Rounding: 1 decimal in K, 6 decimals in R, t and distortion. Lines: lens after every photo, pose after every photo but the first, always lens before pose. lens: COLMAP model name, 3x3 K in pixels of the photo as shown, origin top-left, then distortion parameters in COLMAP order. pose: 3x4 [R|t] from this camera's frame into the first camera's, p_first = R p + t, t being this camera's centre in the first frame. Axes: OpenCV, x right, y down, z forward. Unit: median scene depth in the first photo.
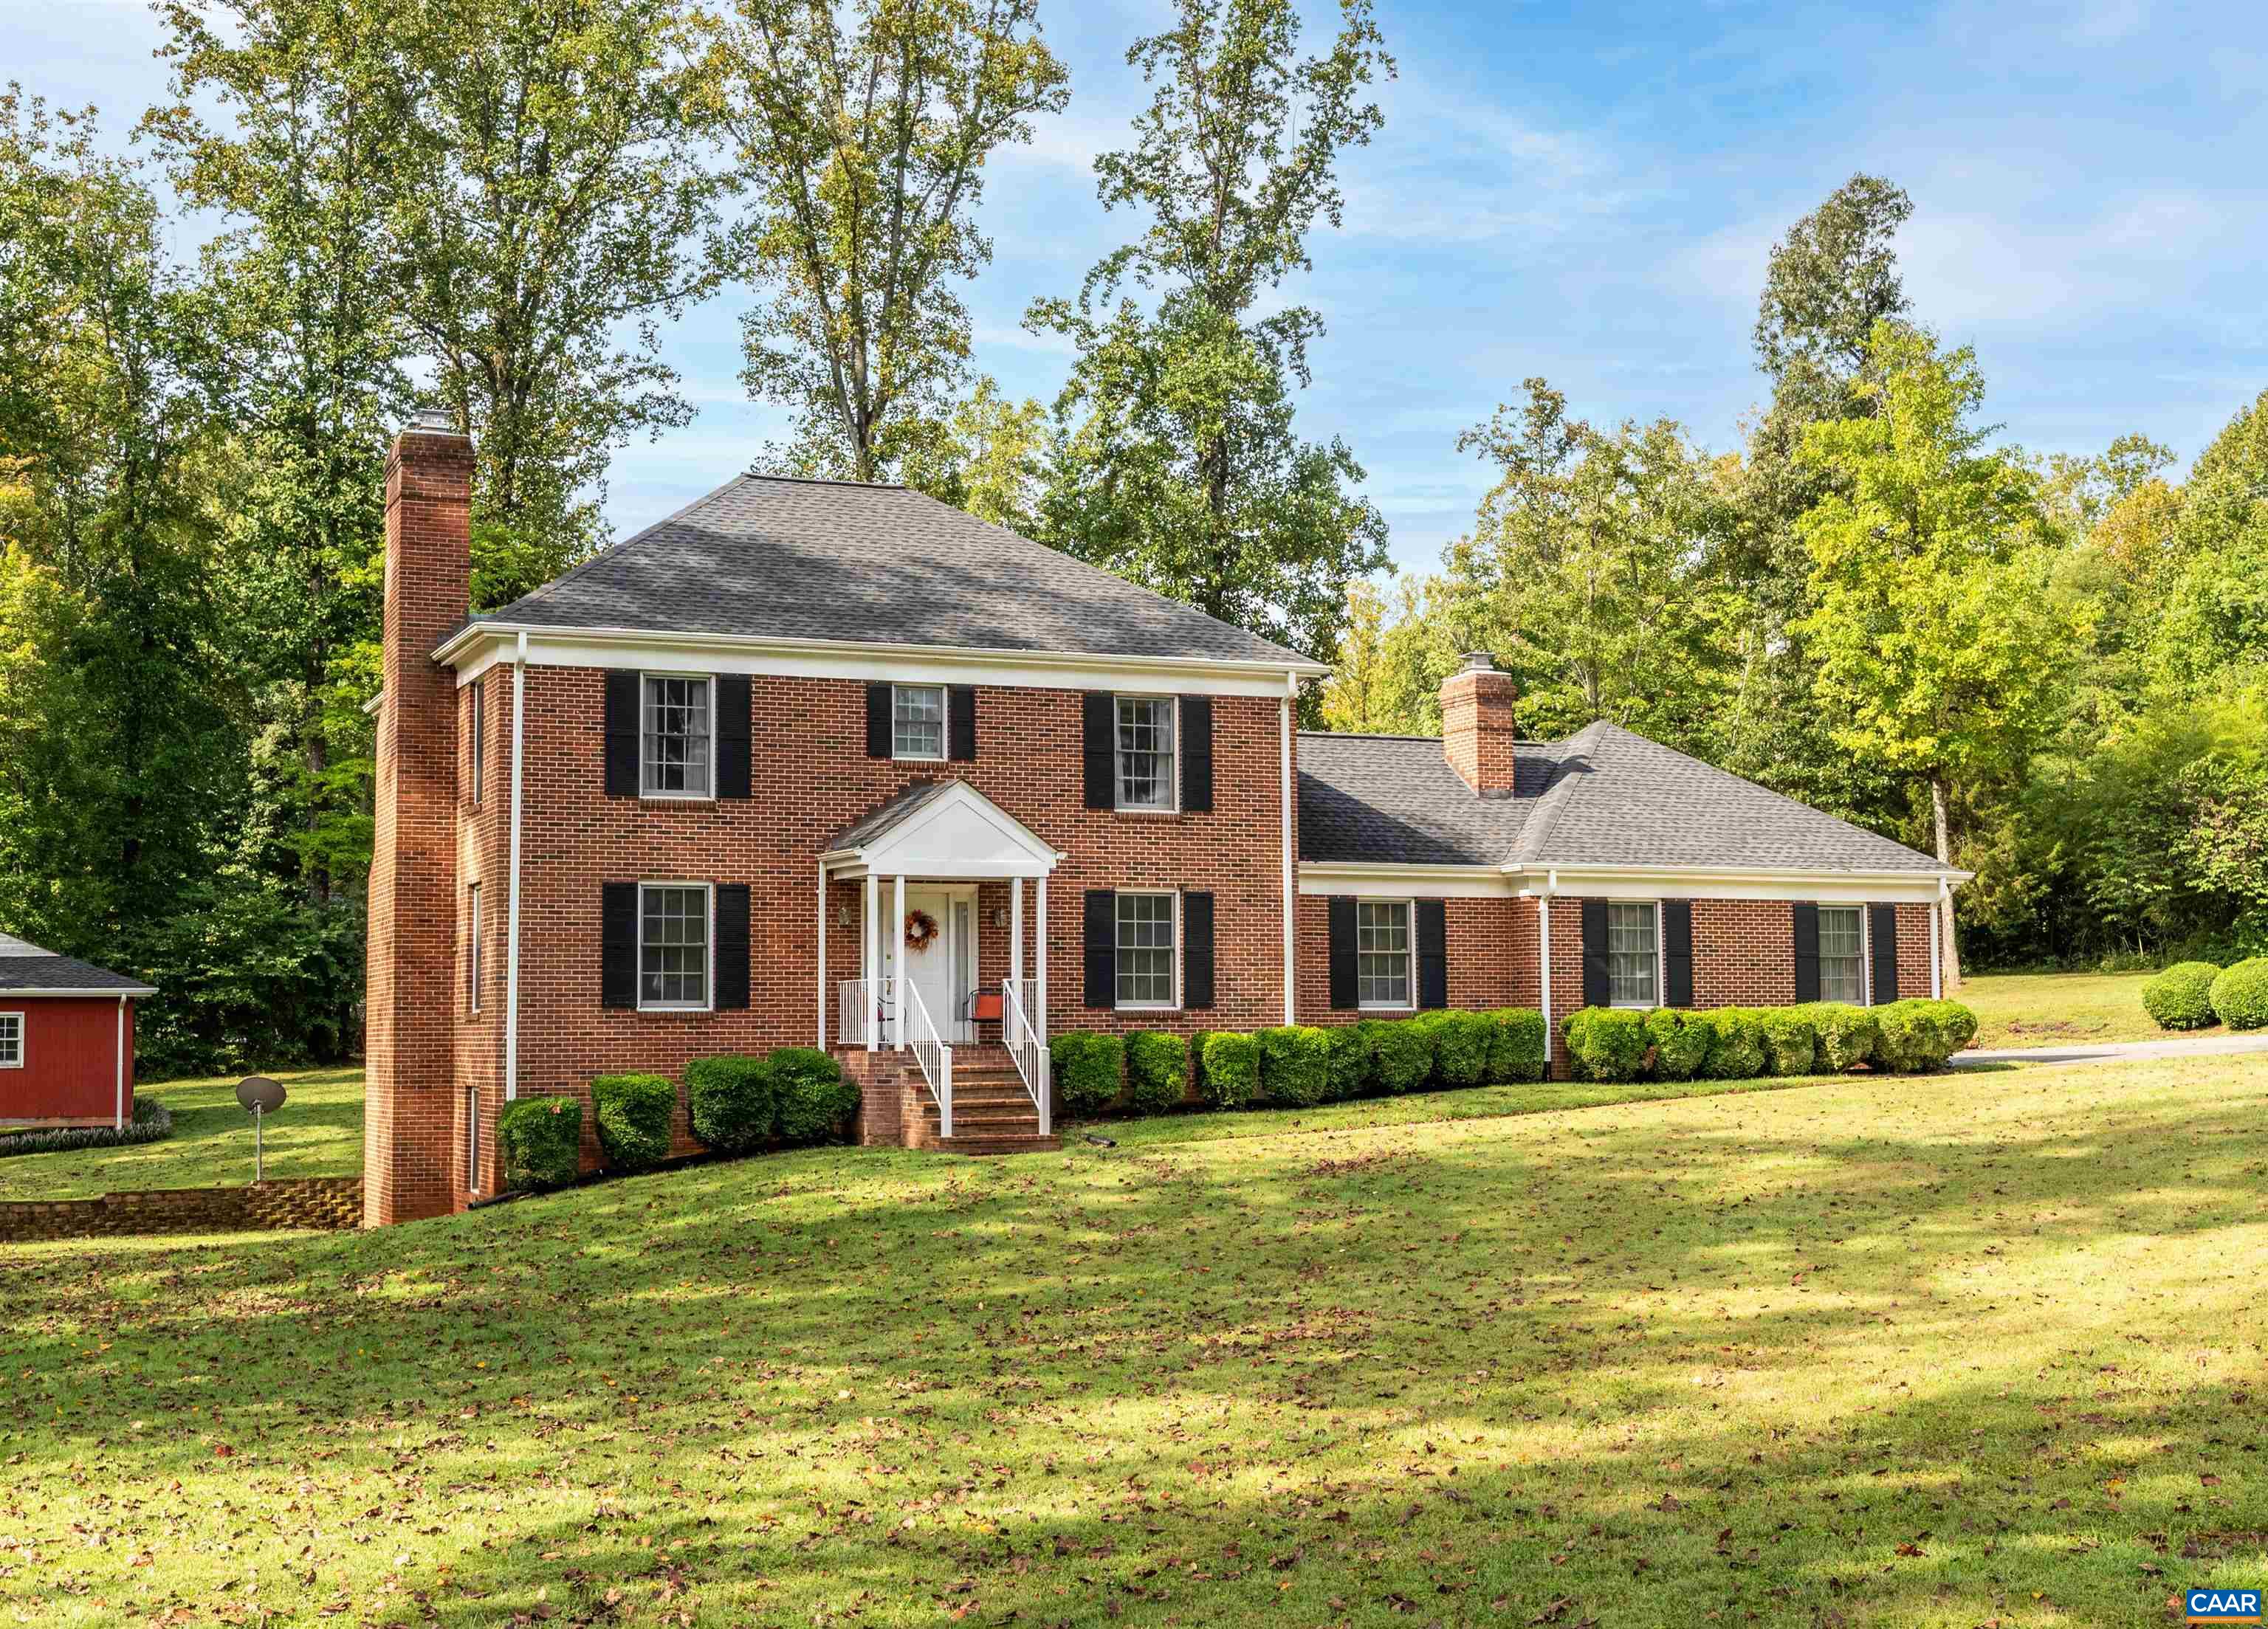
lens RADIAL K [[2723.6, 0, 1134.0], [0, 2723.6, 812.1], [0, 0, 1]] dist [0.006692, 0.000000]
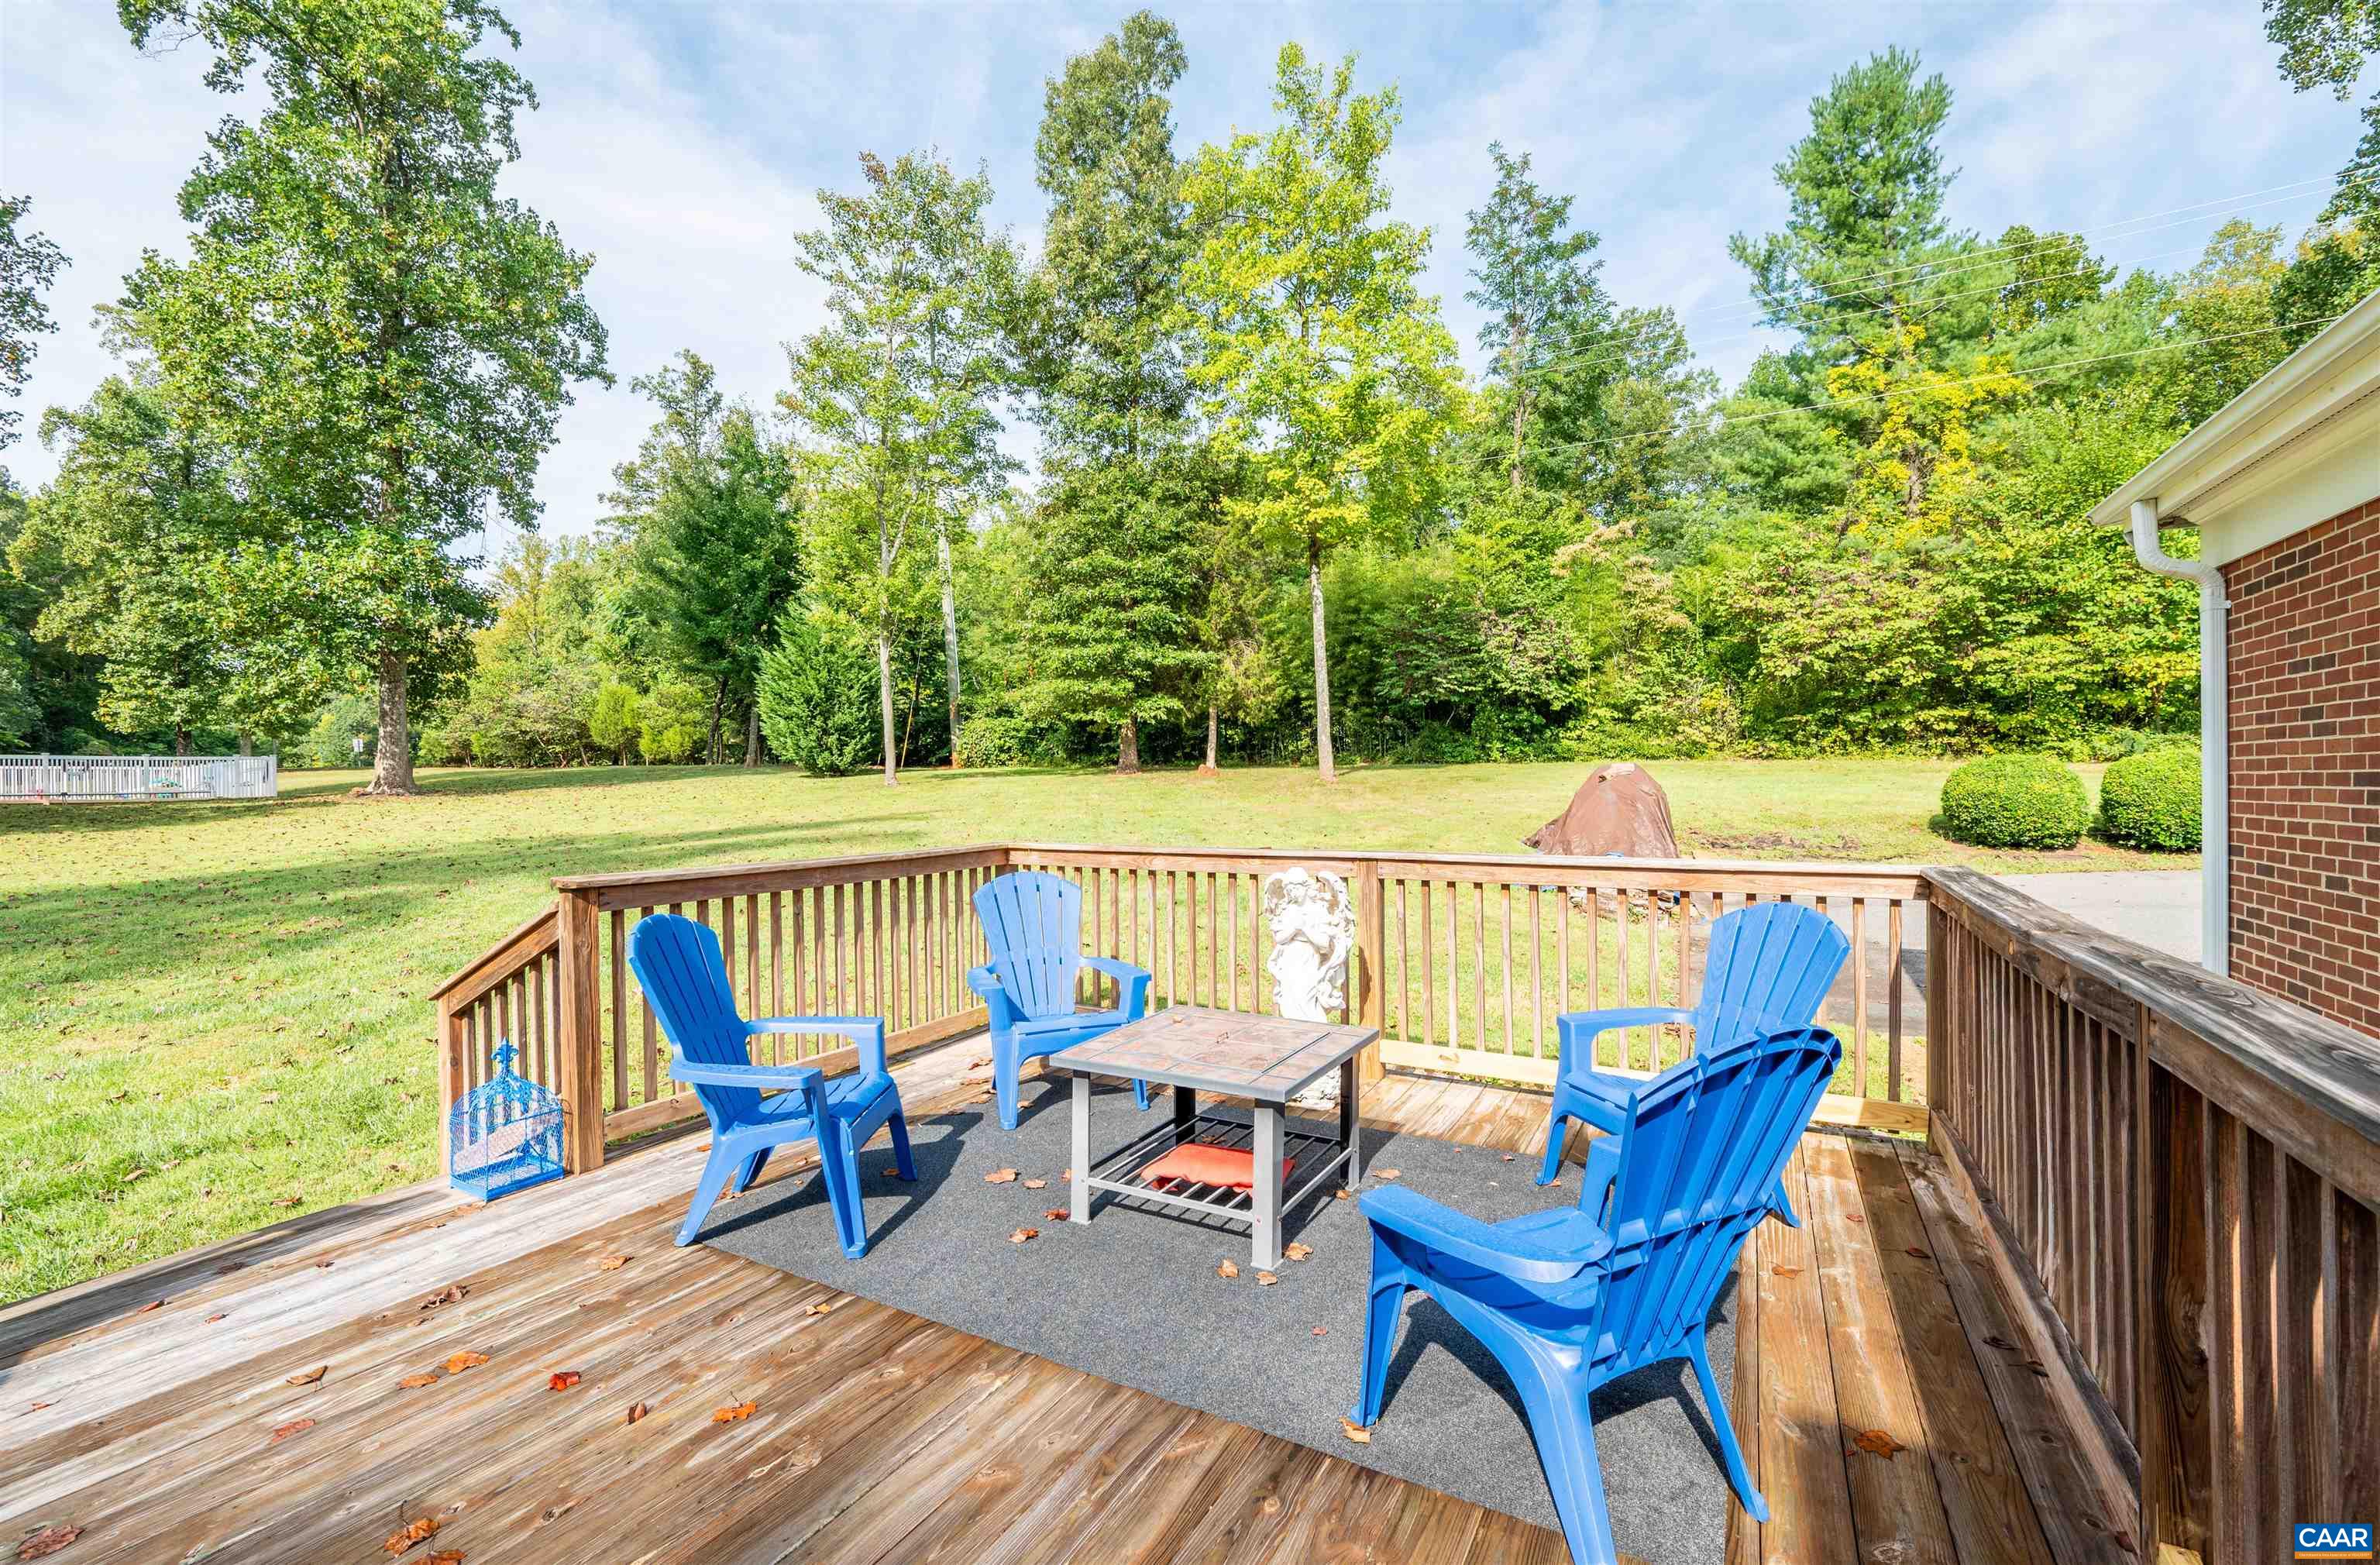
lens RADIAL K [[1038.1, 0, 1194.3], [0, 1038.1, 778.4], [0, 0, 1]] dist [0.015404, 0.000220]
pose [[0.791311, 0.006314, 0.611381, 0.021534], [-0.052878, 0.996907, 0.058145, 0.026771], [-0.609123, -0.078340, 0.789197, 0.433113]]
